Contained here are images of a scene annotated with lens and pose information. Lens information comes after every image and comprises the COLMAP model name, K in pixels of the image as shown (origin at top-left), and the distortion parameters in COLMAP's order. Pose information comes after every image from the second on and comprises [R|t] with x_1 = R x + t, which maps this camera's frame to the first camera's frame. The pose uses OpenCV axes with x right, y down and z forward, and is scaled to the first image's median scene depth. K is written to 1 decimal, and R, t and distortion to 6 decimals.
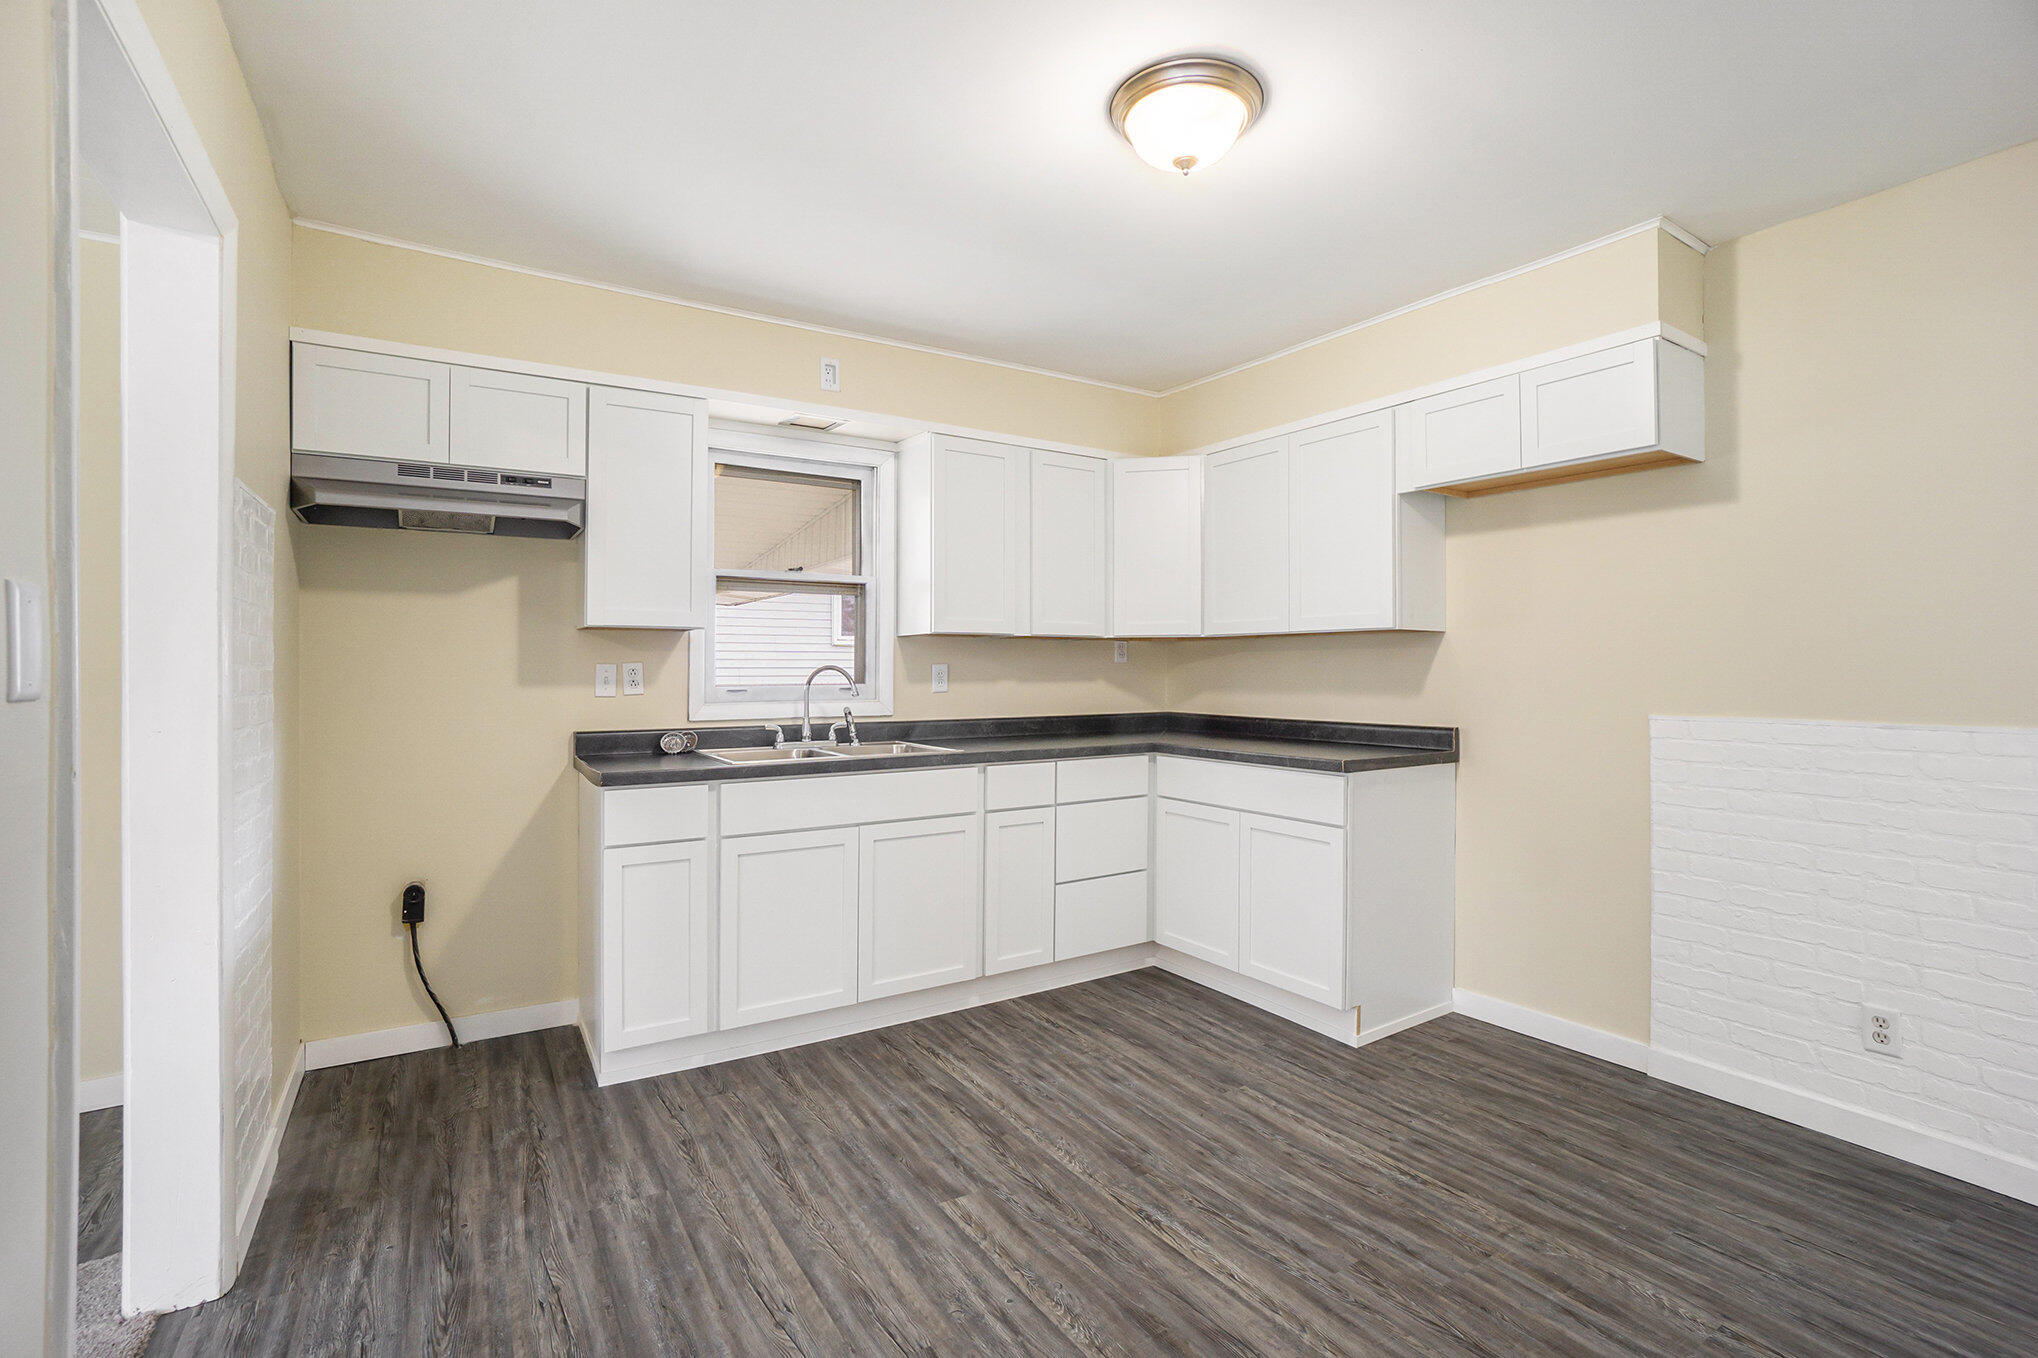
lens RADIAL K [[924.3, 0, 1027.4], [0, 924.3, 682.0], [0, 0, 1]] dist [-0.053872, 0.024119]
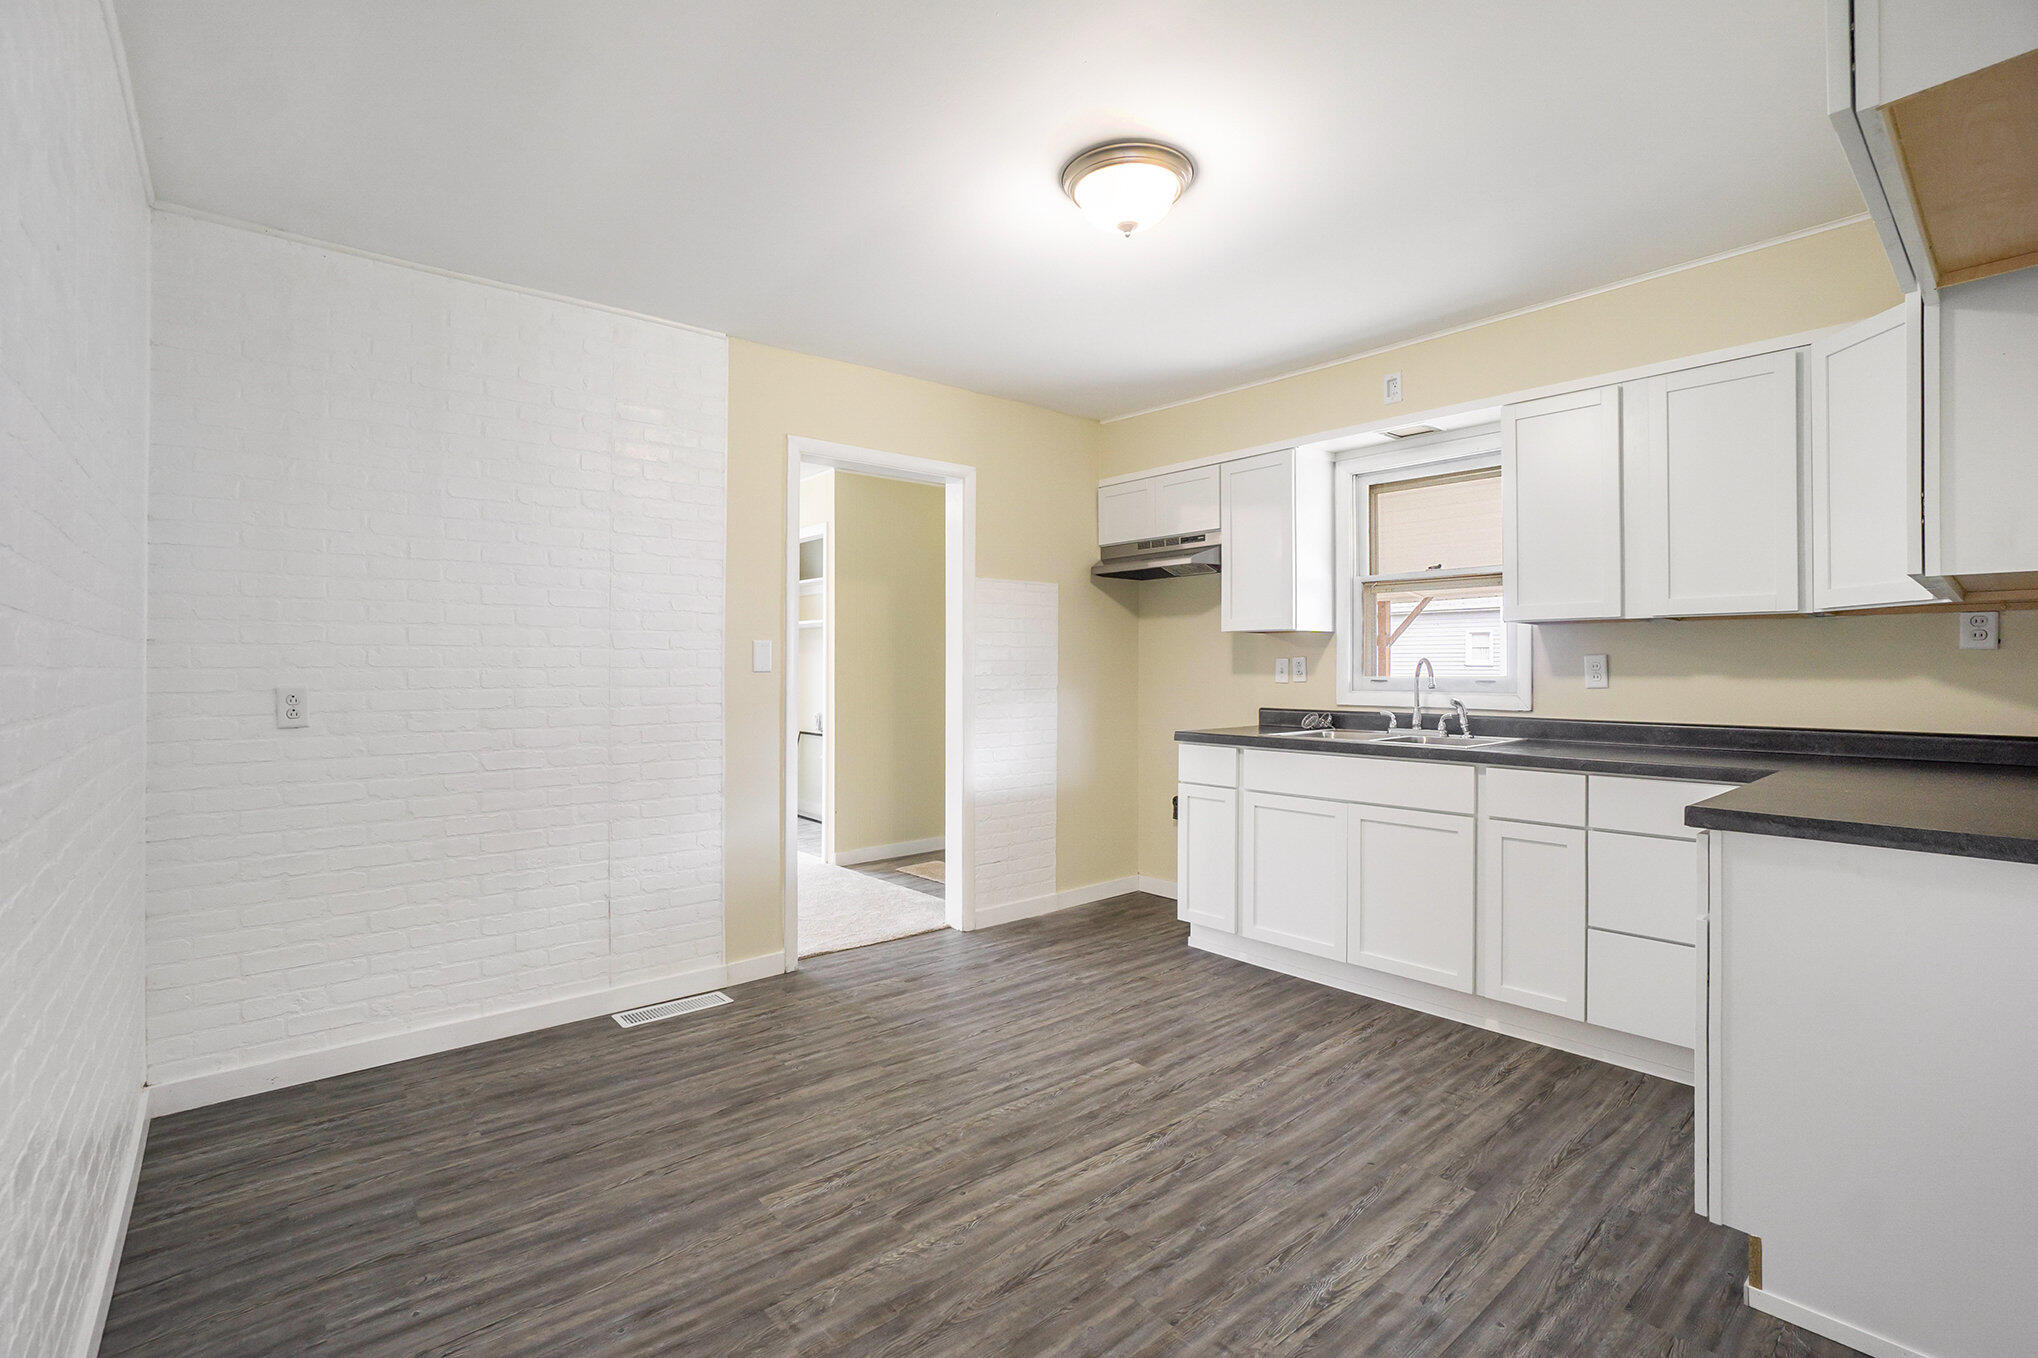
lens RADIAL K [[924.3, 0, 1027.4], [0, 924.3, 682.0], [0, 0, 1]] dist [-0.053872, 0.024119]
pose [[0.150122, 0.017315, -0.988516, 0.970393], [-0.009414, 0.999826, 0.016083, -0.004289], [0.988623, 0.006892, 0.150259, 0.516706]]
